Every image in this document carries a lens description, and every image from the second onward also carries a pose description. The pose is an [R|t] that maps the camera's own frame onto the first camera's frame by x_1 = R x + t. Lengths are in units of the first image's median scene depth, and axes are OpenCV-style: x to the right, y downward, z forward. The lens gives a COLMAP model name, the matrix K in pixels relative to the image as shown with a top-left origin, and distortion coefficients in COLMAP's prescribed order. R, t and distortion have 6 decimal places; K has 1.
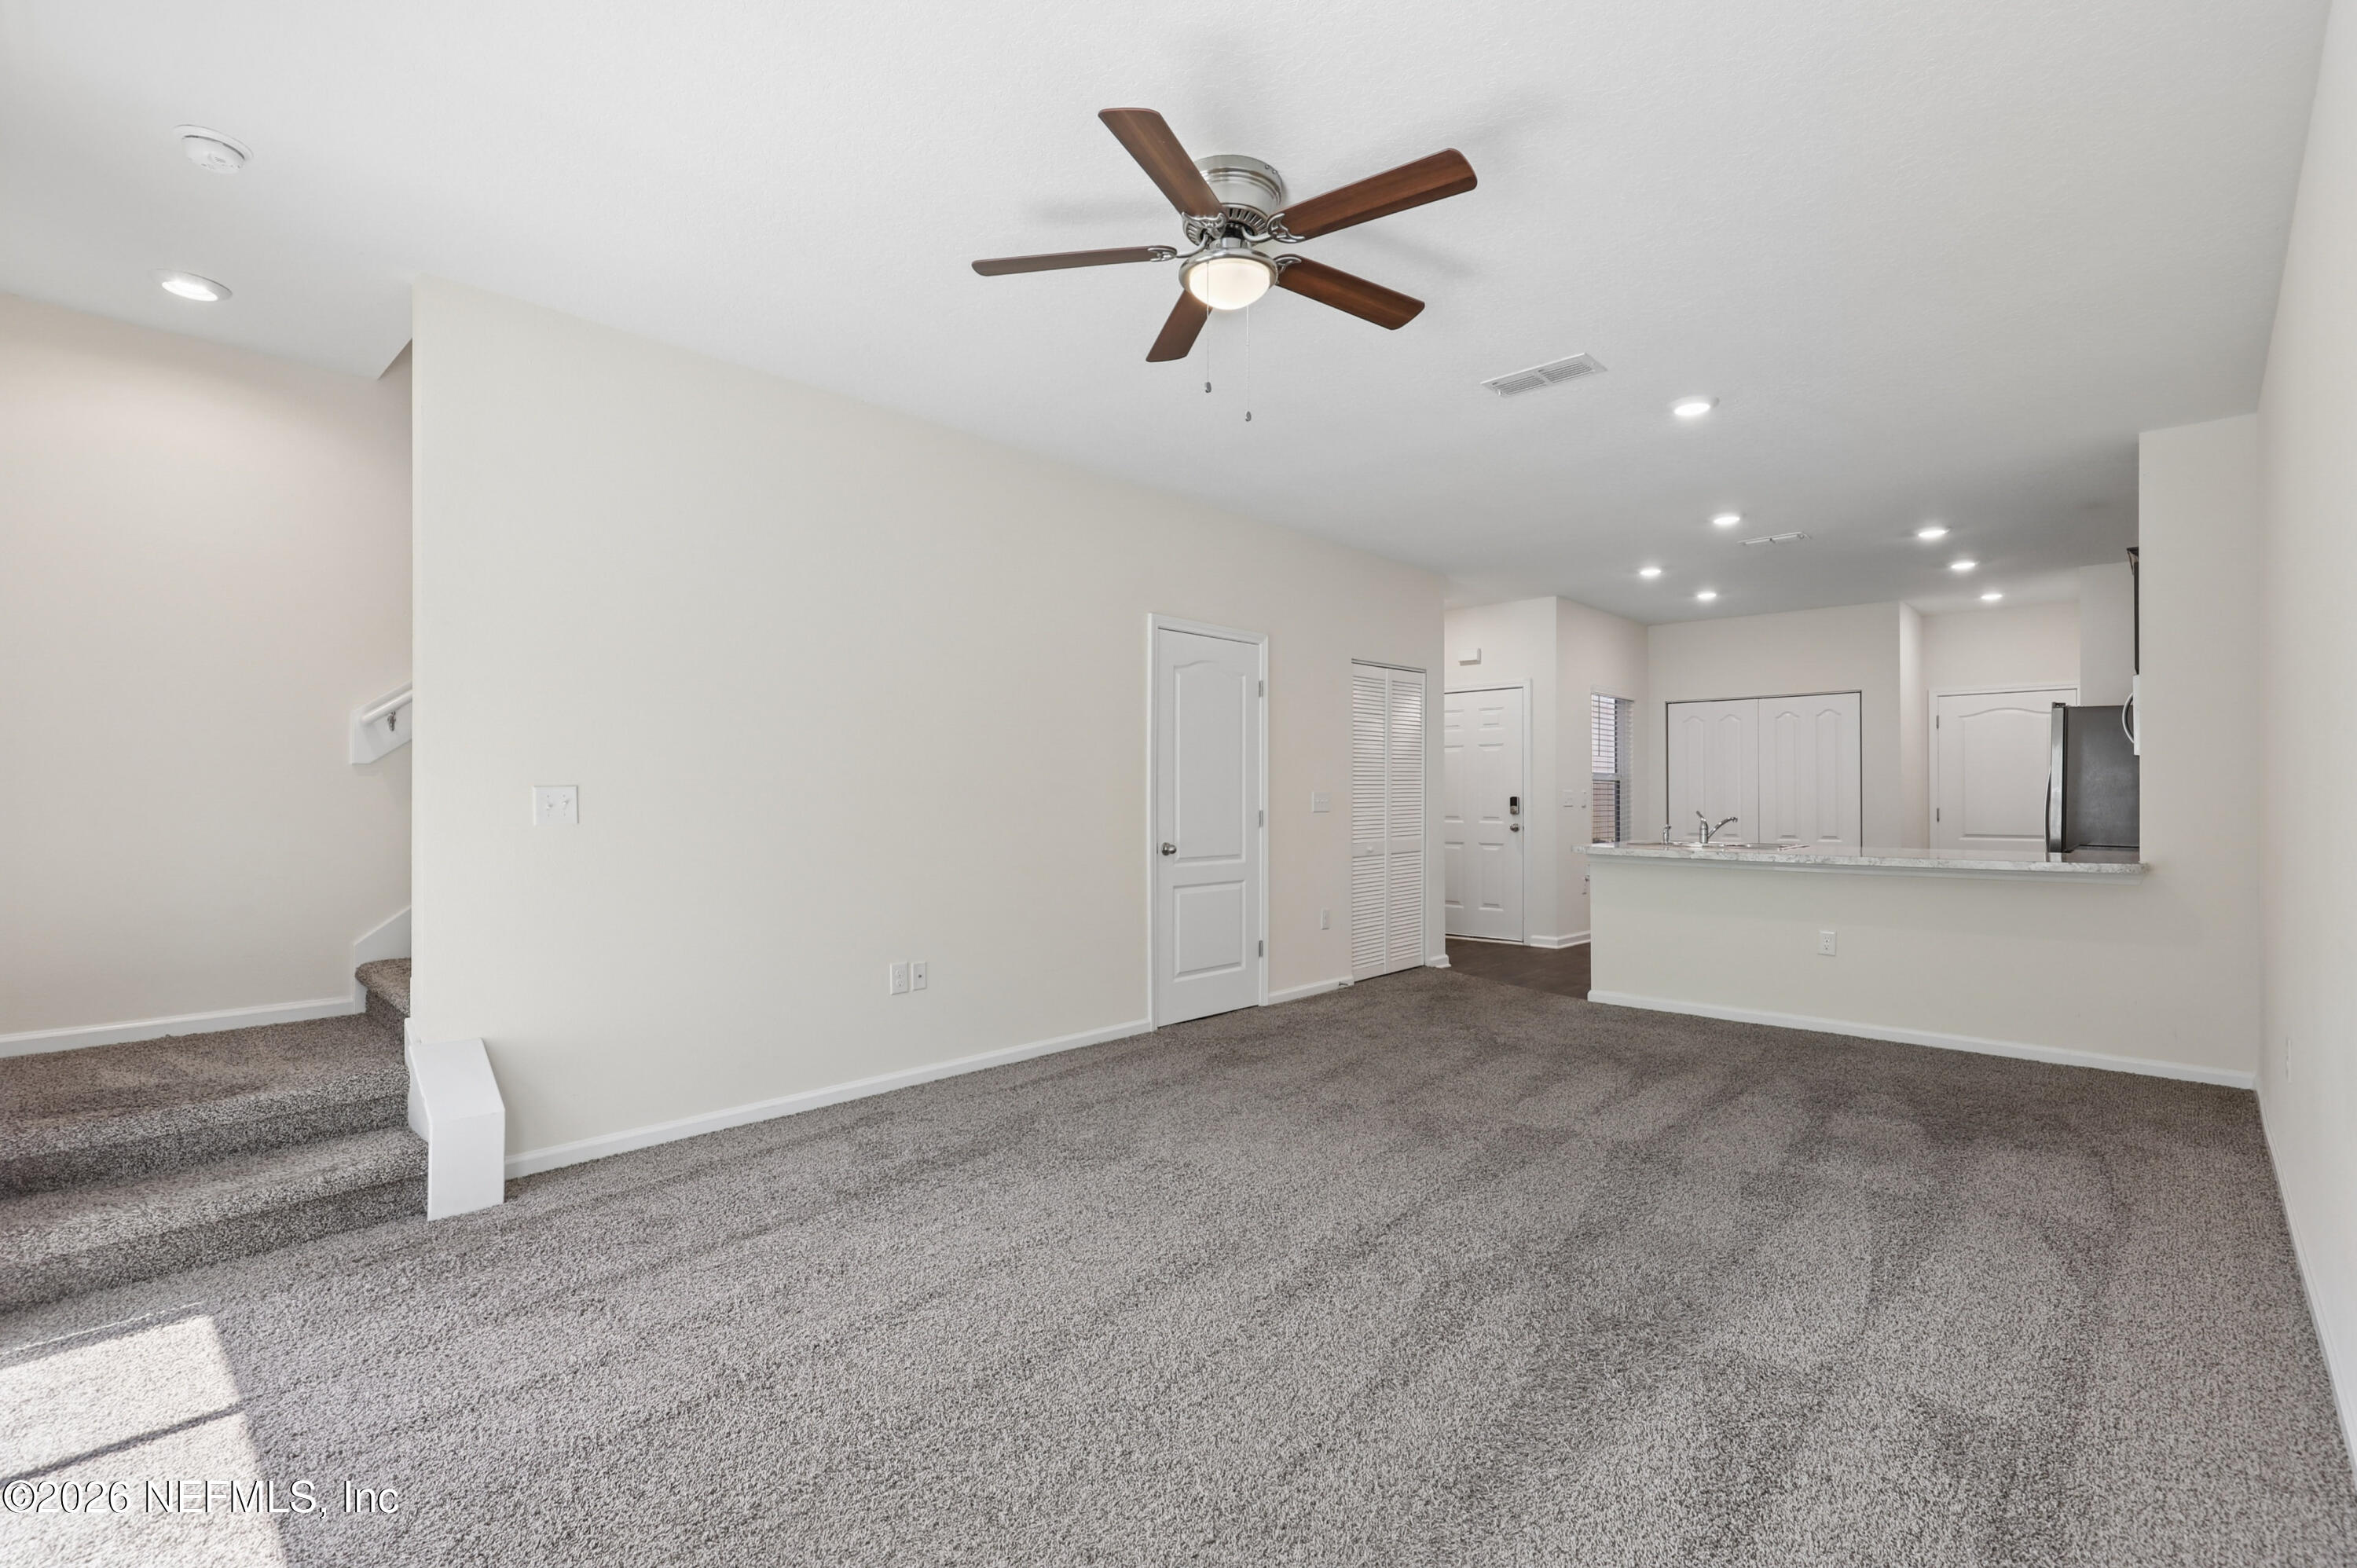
lens RADIAL K [[1068.4, 0, 1174.3], [0, 1068.4, 796.0], [0, 0, 1]] dist [0.003014, -0.000990]
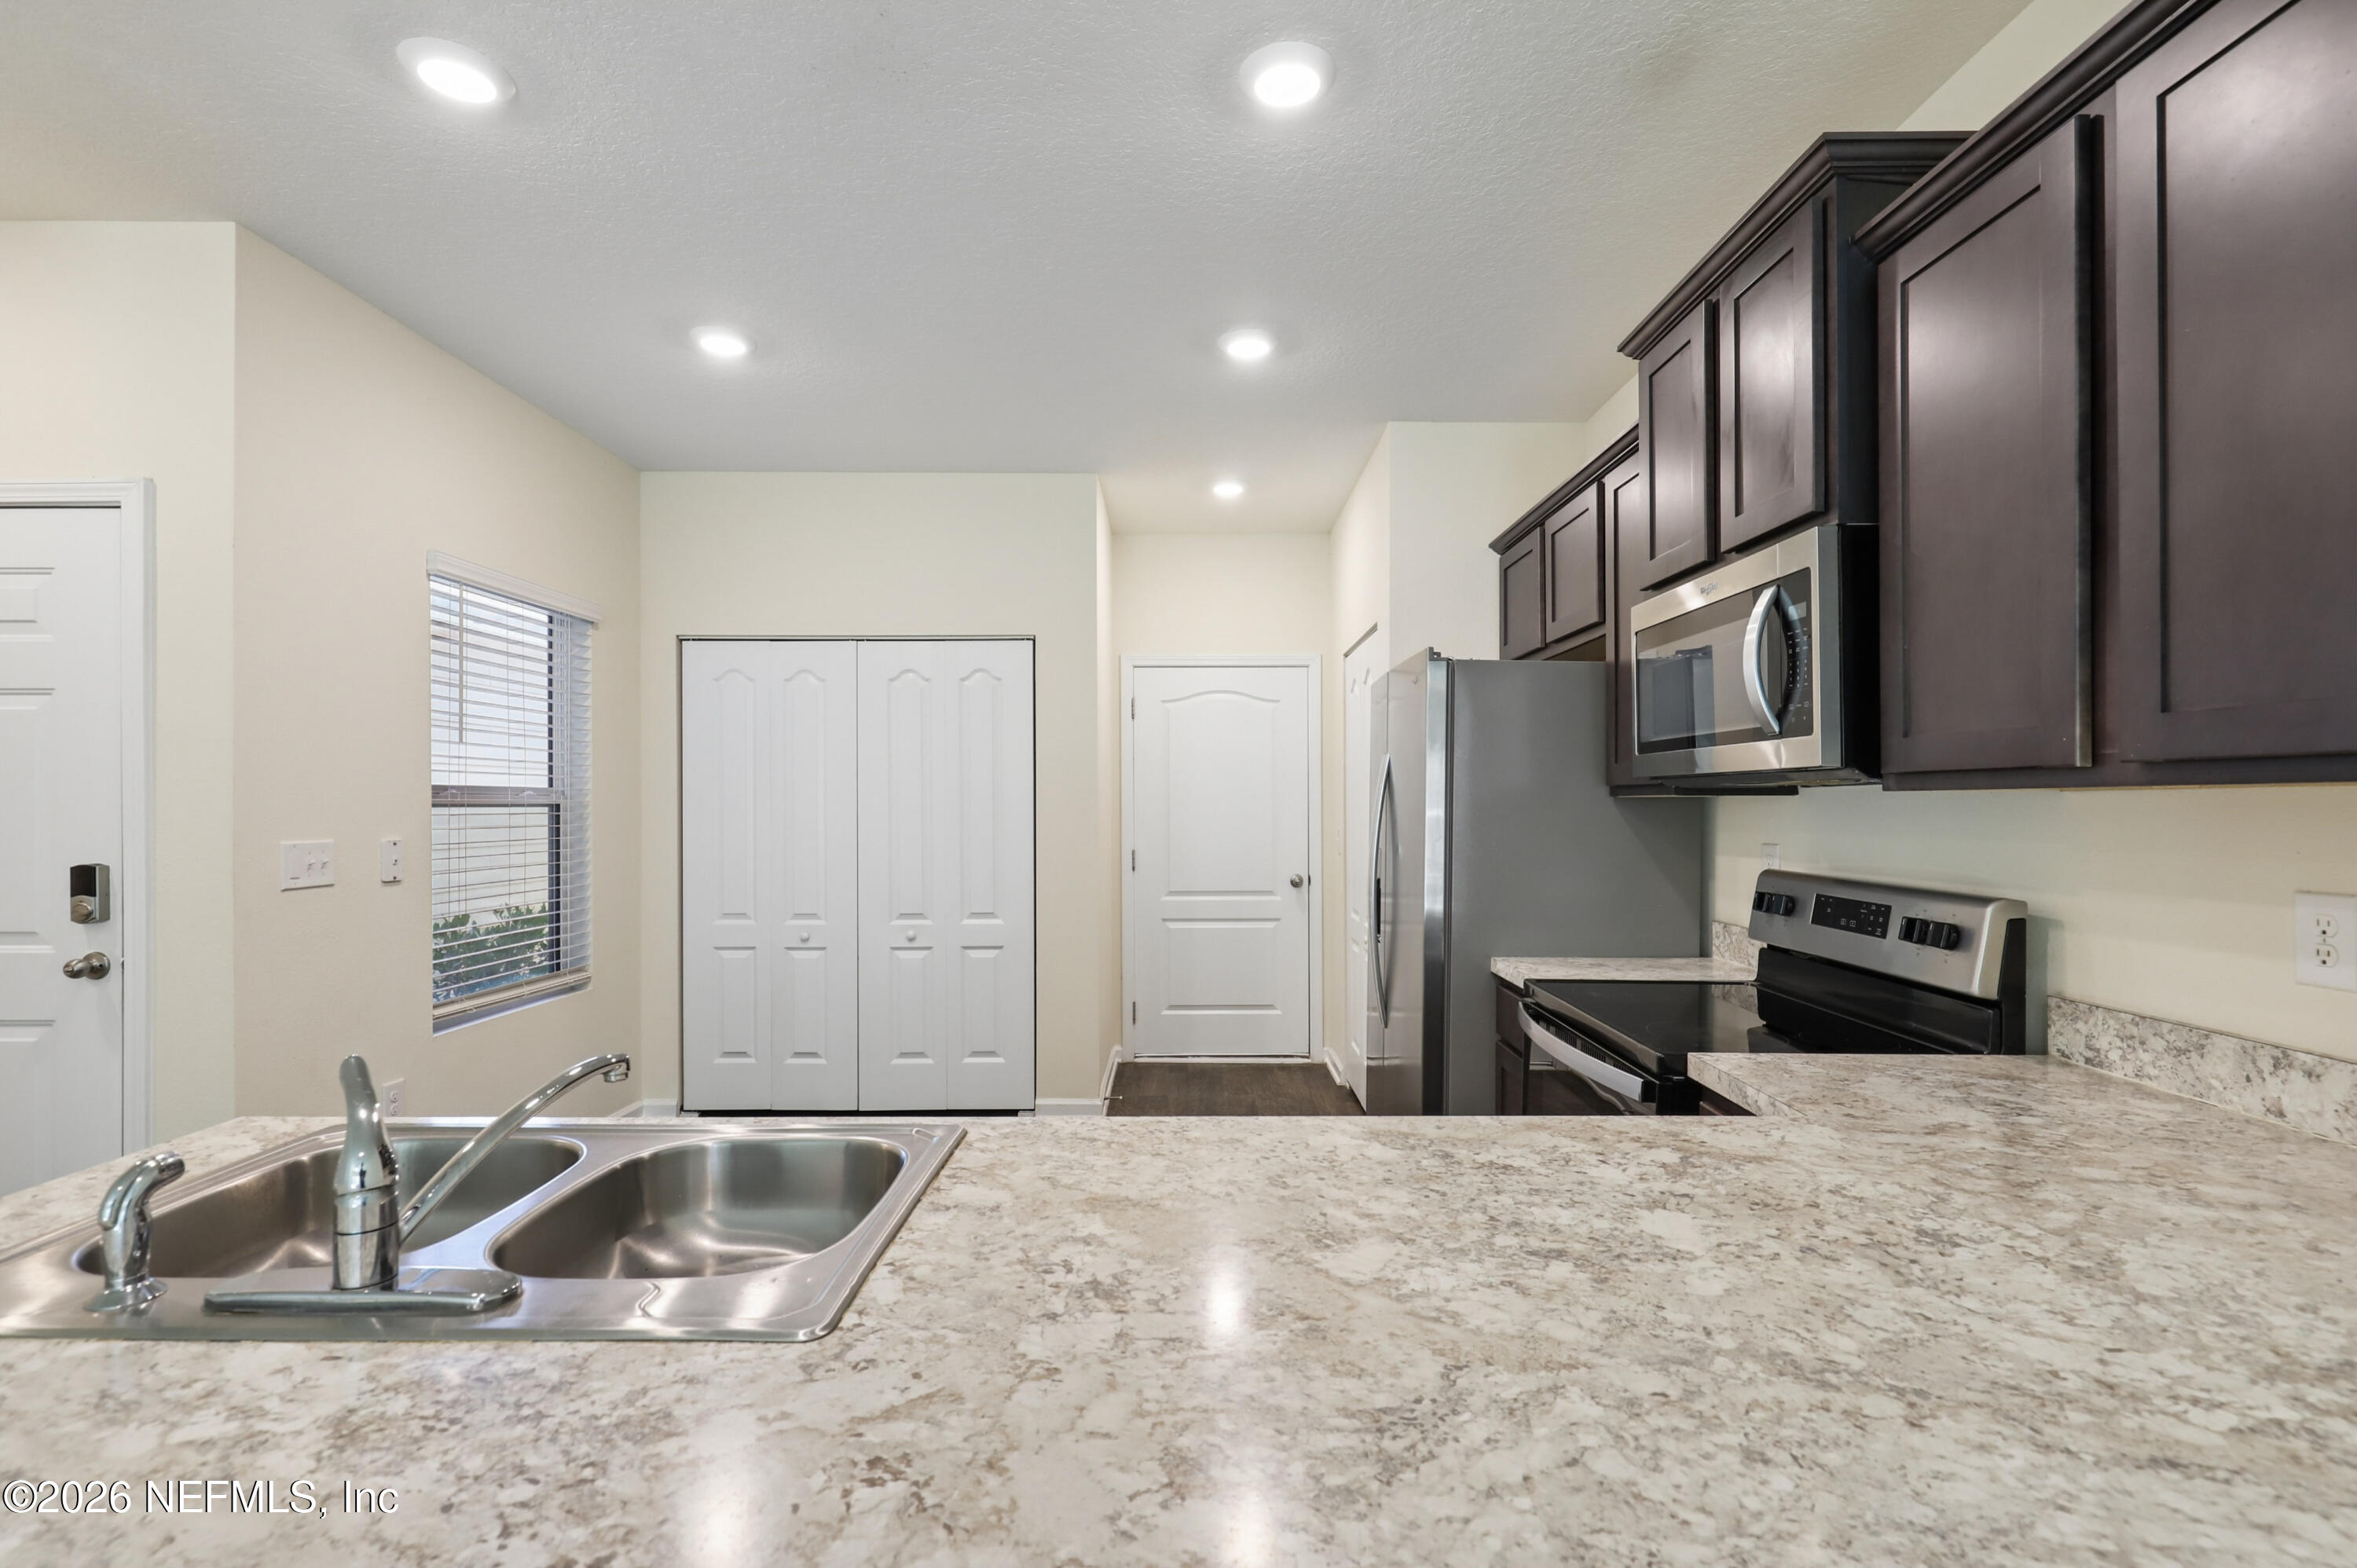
lens RADIAL K [[1068.4, 0, 1193.7], [0, 1068.4, 799.4], [0, 0, 1]] dist [0.003014, -0.000990]
pose [[0.723077, 0.002296, 0.690764, 0.334972], [-0.002087, 0.999997, -0.001139, -0.017855], [-0.690765, -0.000618, 0.723079, 0.564656]]
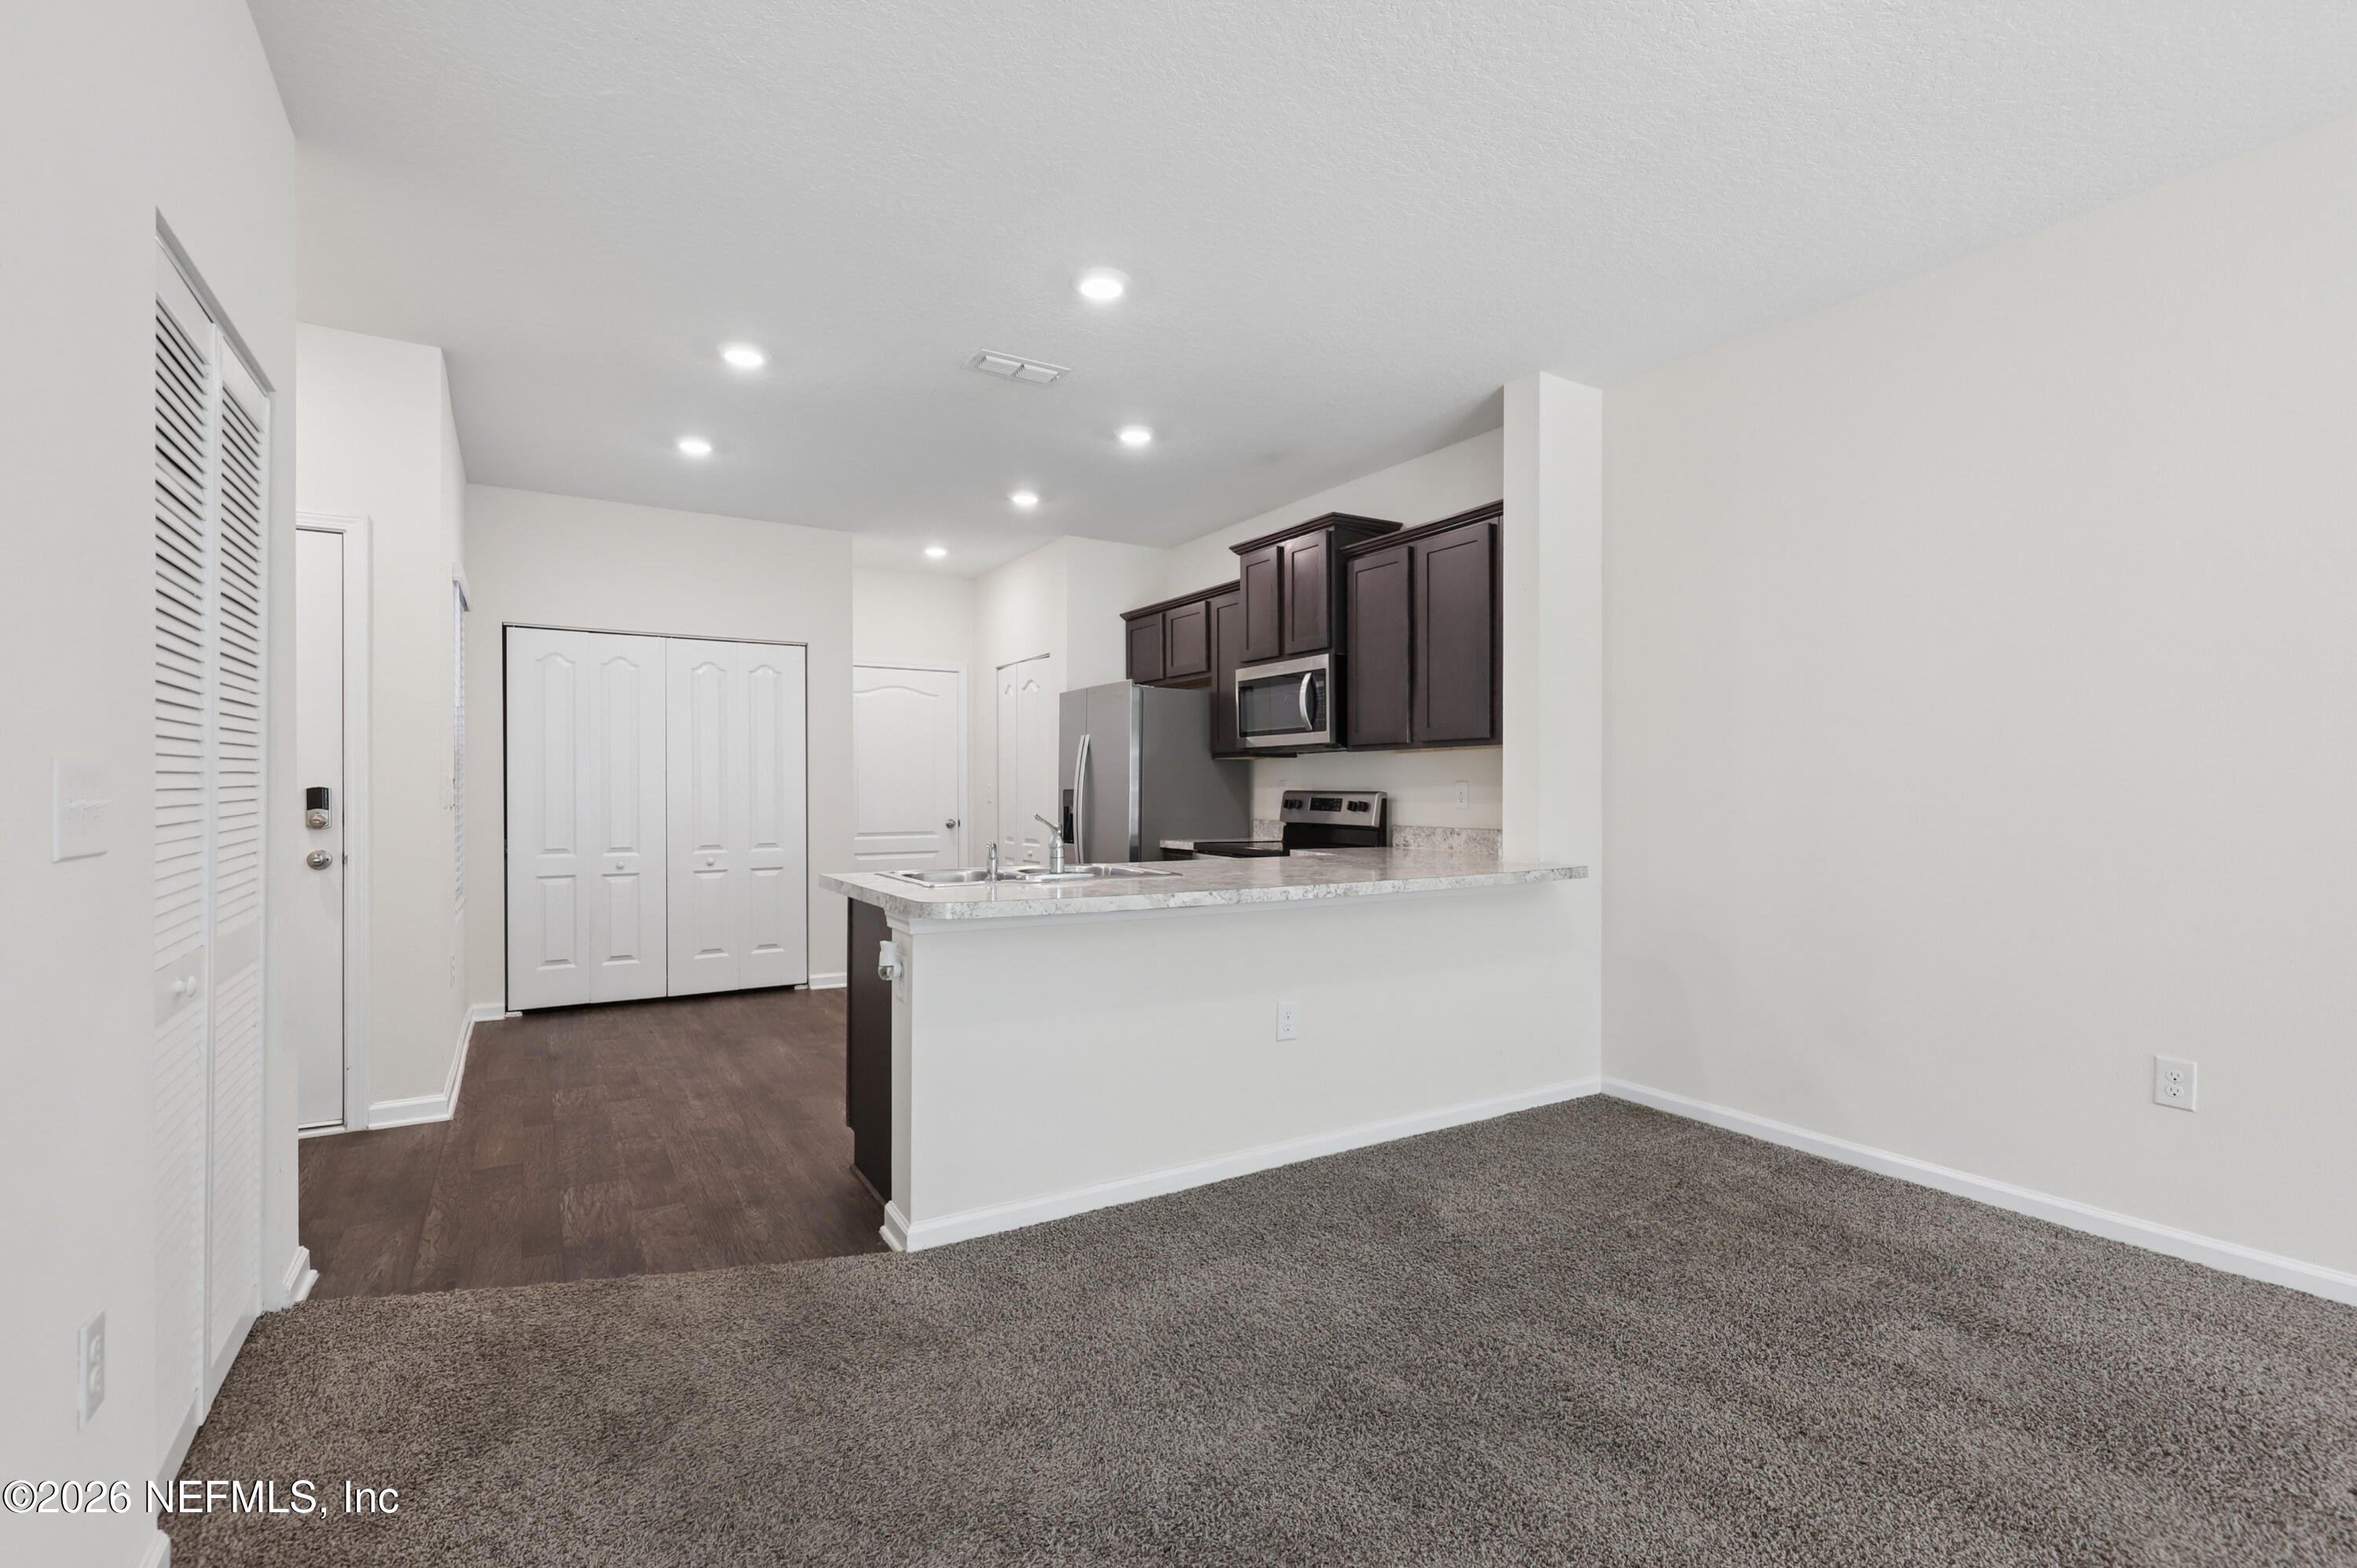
lens RADIAL K [[1068.4, 0, 1185.1], [0, 1068.4, 784.3], [0, 0, 1]] dist [0.003014, -0.000990]
pose [[0.257866, 0.005524, 0.966165, -0.002631], [-0.003434, 0.999983, -0.004801, 0.000562], [-0.966175, -0.002080, 0.257880, 0.559079]]
